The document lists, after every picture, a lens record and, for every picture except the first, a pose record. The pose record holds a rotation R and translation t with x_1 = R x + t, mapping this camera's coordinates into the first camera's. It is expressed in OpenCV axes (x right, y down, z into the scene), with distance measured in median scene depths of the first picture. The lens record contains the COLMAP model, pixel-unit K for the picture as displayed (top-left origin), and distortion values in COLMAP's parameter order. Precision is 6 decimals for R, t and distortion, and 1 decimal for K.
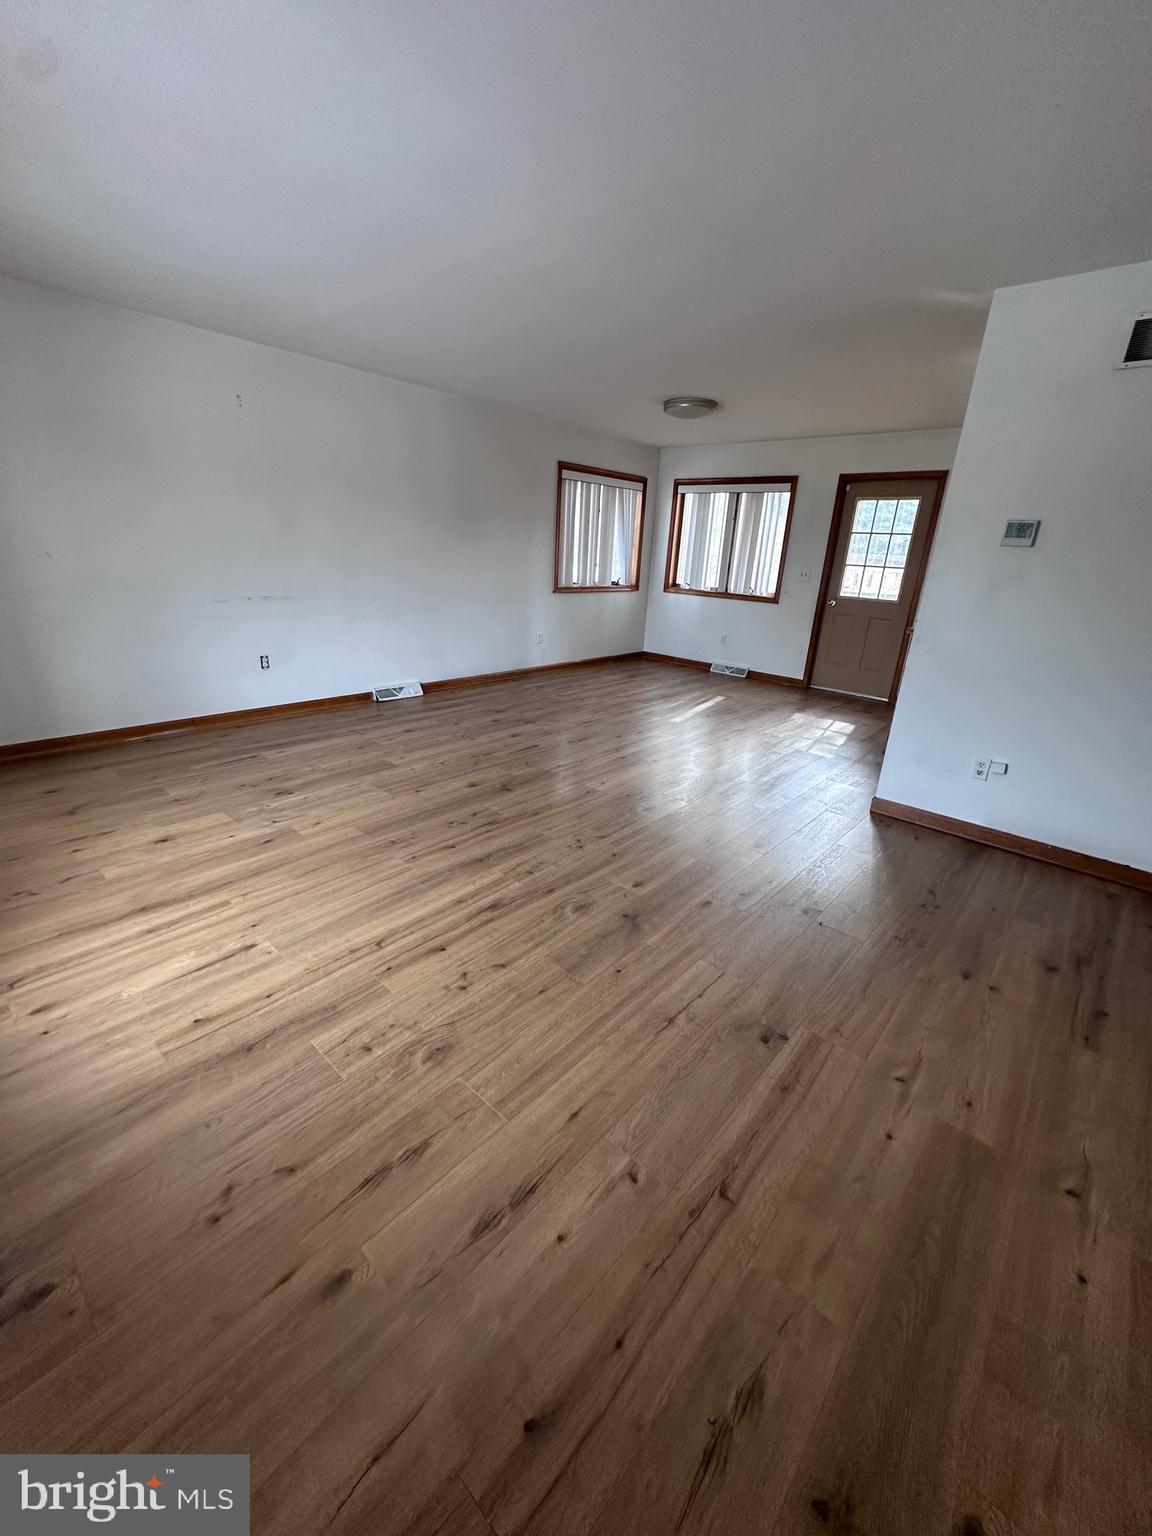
lens RADIAL K [[610.4, 0, 576.2], [0, 610.4, 772.5], [0, 0, 1]] dist [-0.006151, 0.001649]
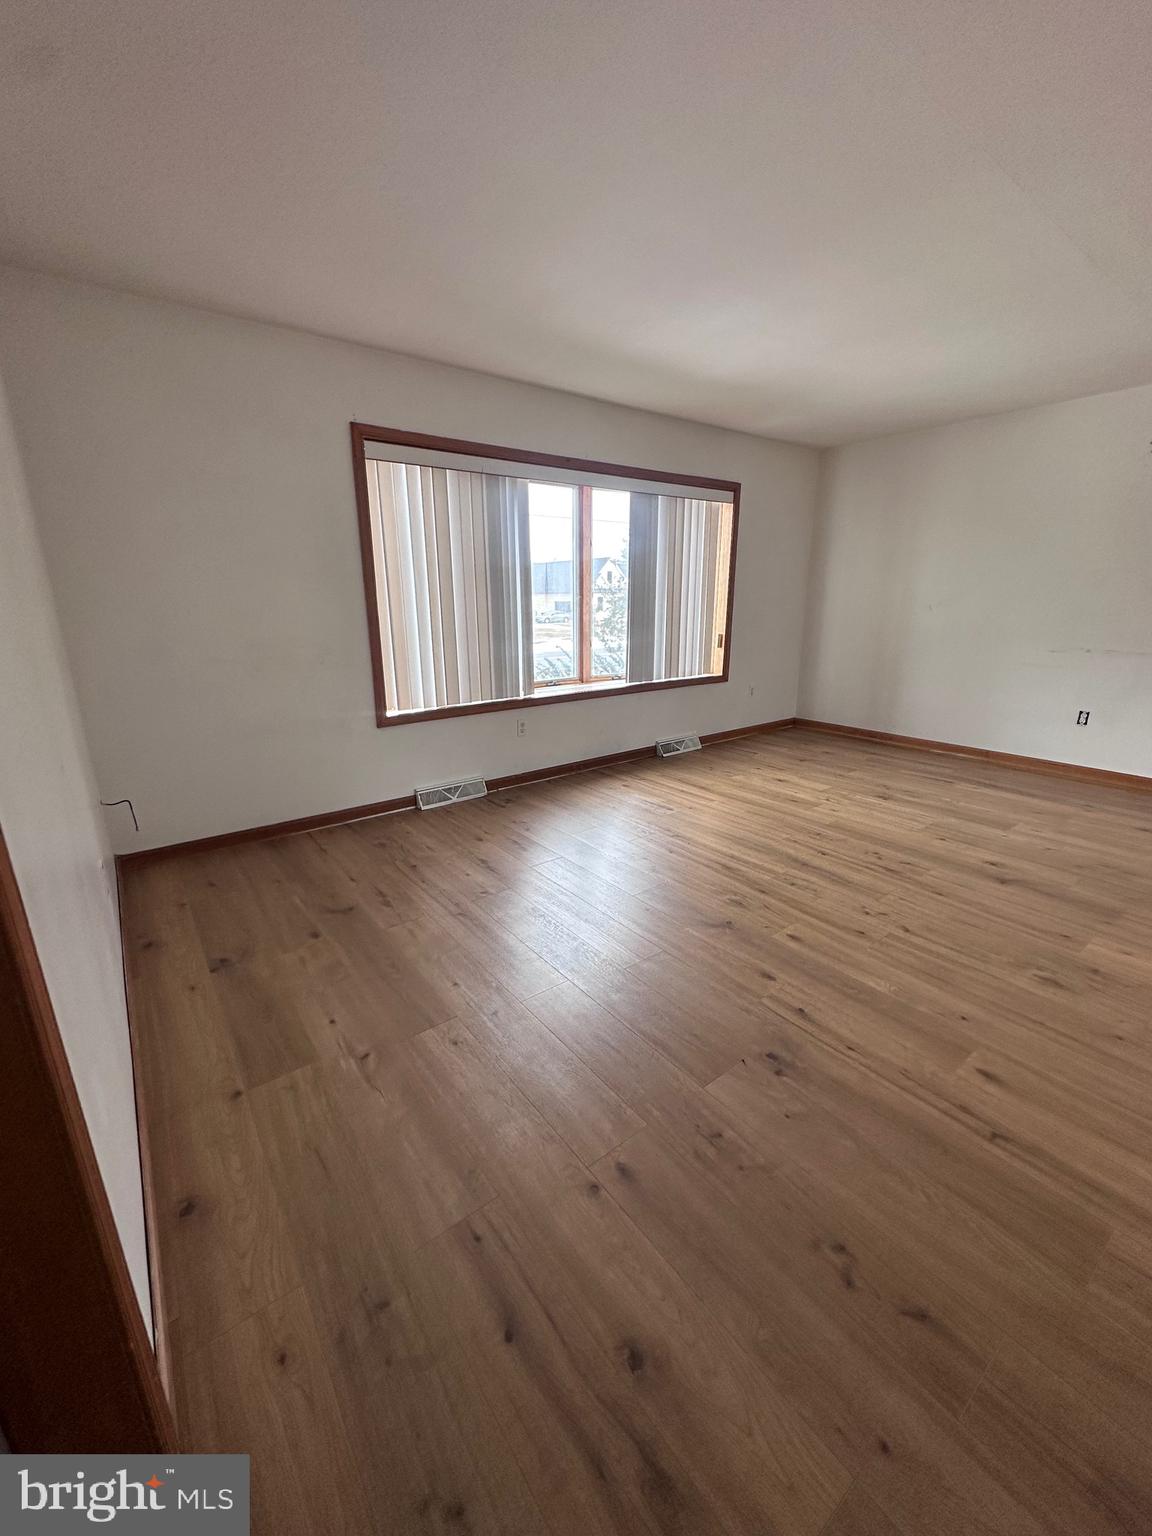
lens RADIAL K [[610.4, 0, 574.7], [0, 610.4, 769.0], [0, 0, 1]] dist [-0.006151, 0.001649]
pose [[-0.195529, 0.221019, -0.955468, 0.972440], [-0.341349, 0.898013, 0.277583, -0.179877], [0.919374, 0.380424, -0.100143, 0.700814]]
